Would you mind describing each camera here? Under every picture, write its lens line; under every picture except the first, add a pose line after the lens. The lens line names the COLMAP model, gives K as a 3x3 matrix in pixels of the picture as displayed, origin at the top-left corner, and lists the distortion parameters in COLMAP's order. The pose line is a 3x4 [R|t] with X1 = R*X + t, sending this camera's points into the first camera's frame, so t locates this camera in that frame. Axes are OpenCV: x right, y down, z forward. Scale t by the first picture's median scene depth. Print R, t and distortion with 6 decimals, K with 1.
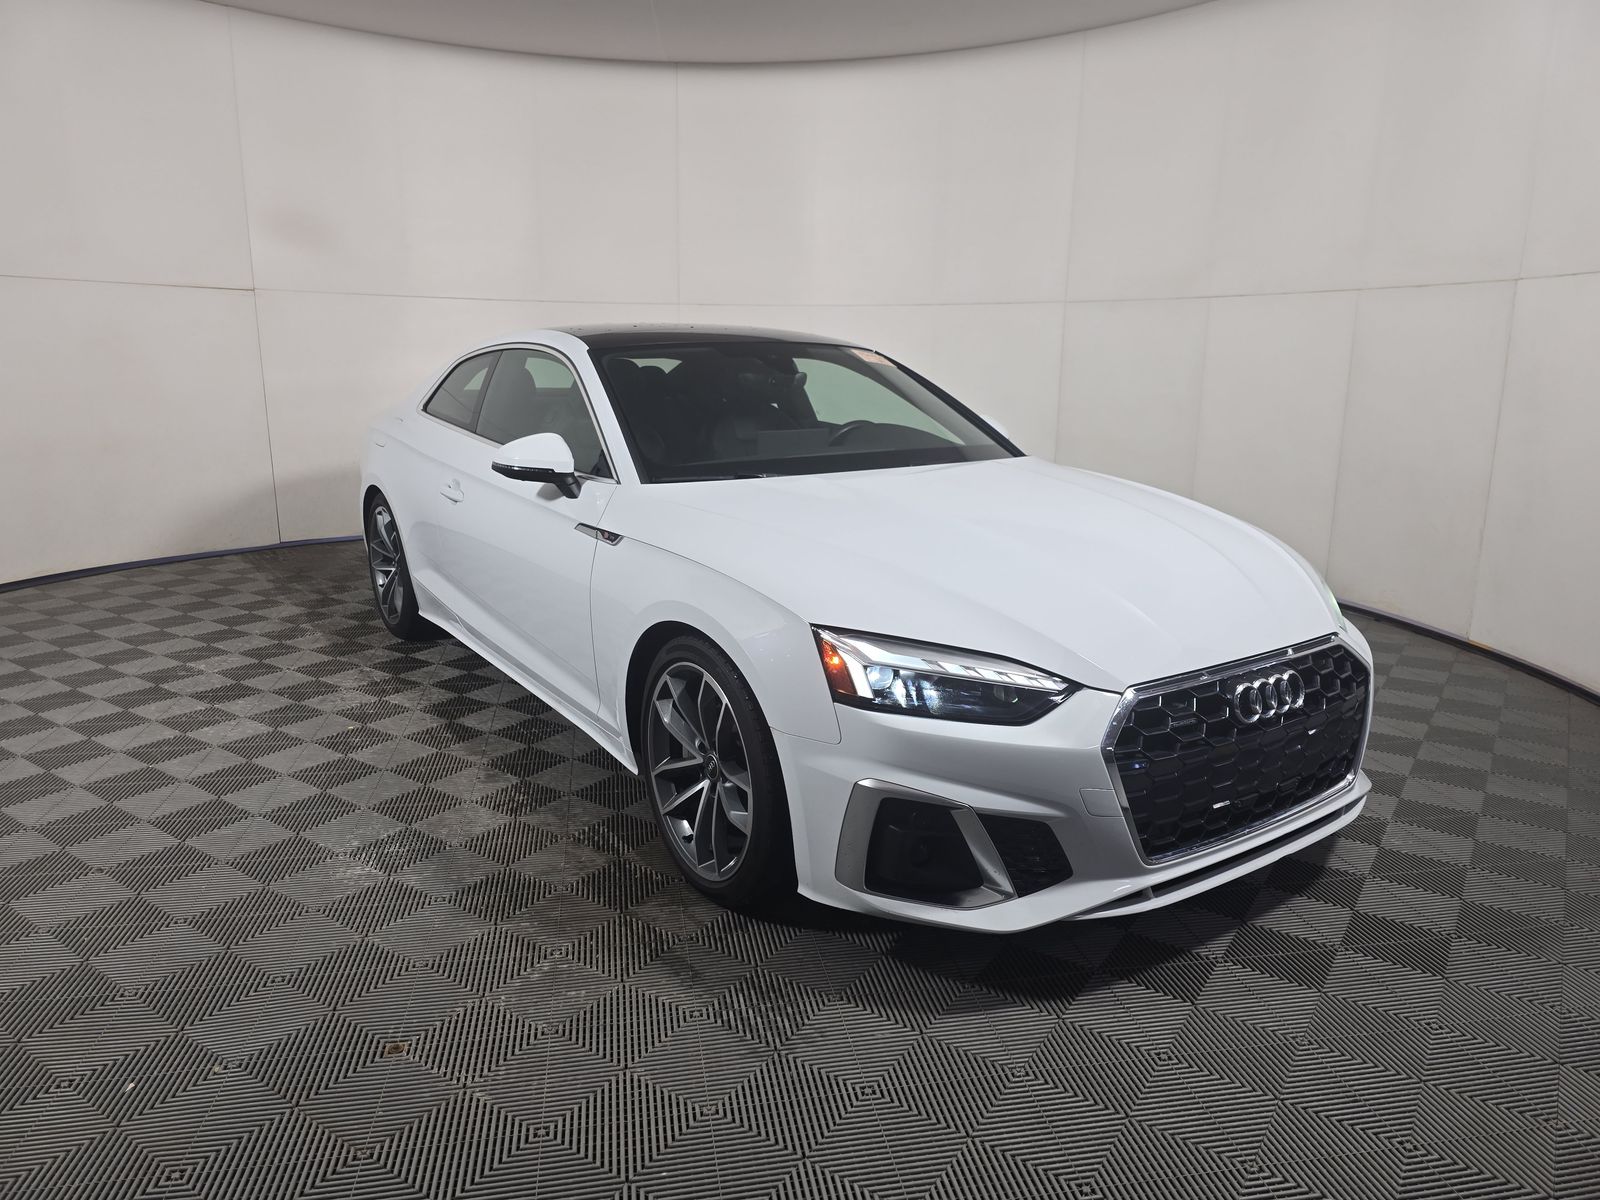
lens RADIAL K [[1094.3, 0, 753.7], [0, 1094.3, 603.5], [0, 0, 1]] dist [0.001065, -0.009538]
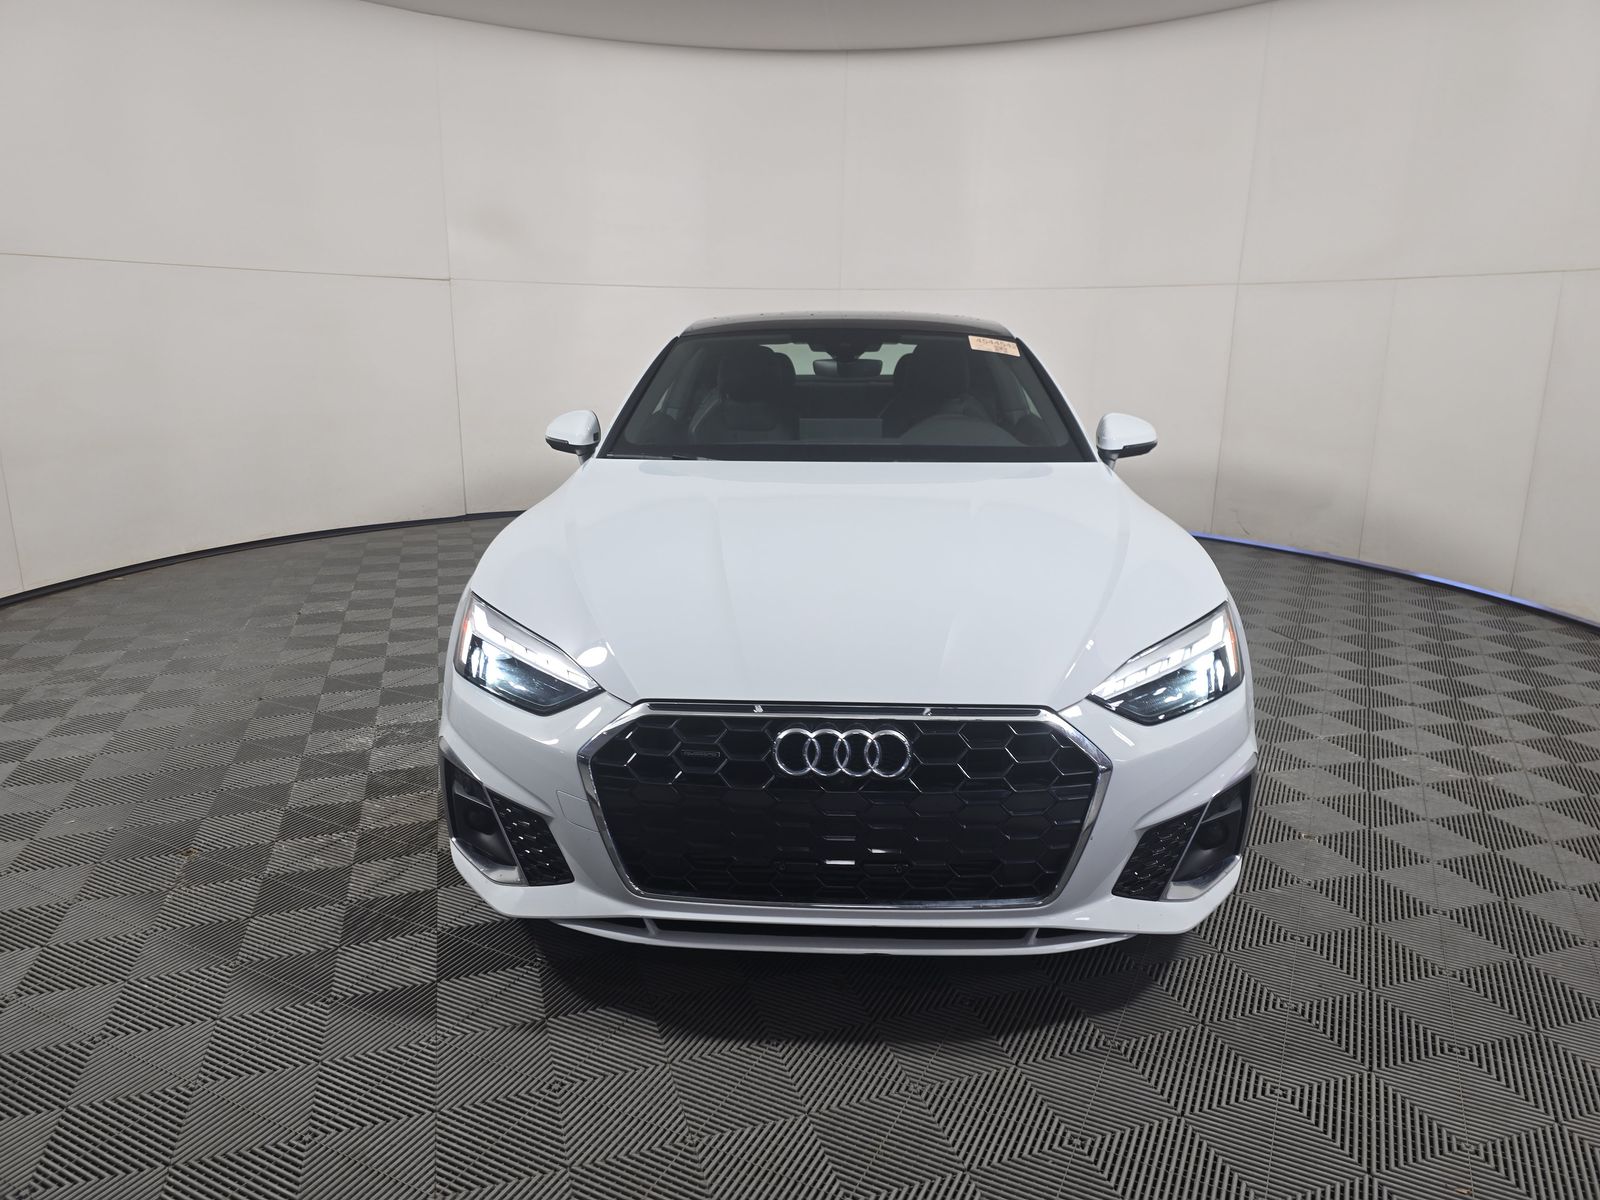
lens RADIAL K [[1075.1, 0, 805.2], [0, 1075.1, 592.6], [0, 0, 1]] dist [0.033072, -0.000788]
pose [[0.825591, 0.150678, -0.543779, 0.668393], [-0.147588, 0.987802, 0.049640, -0.057312], [0.544626, 0.039273, 0.837759, 0.209010]]
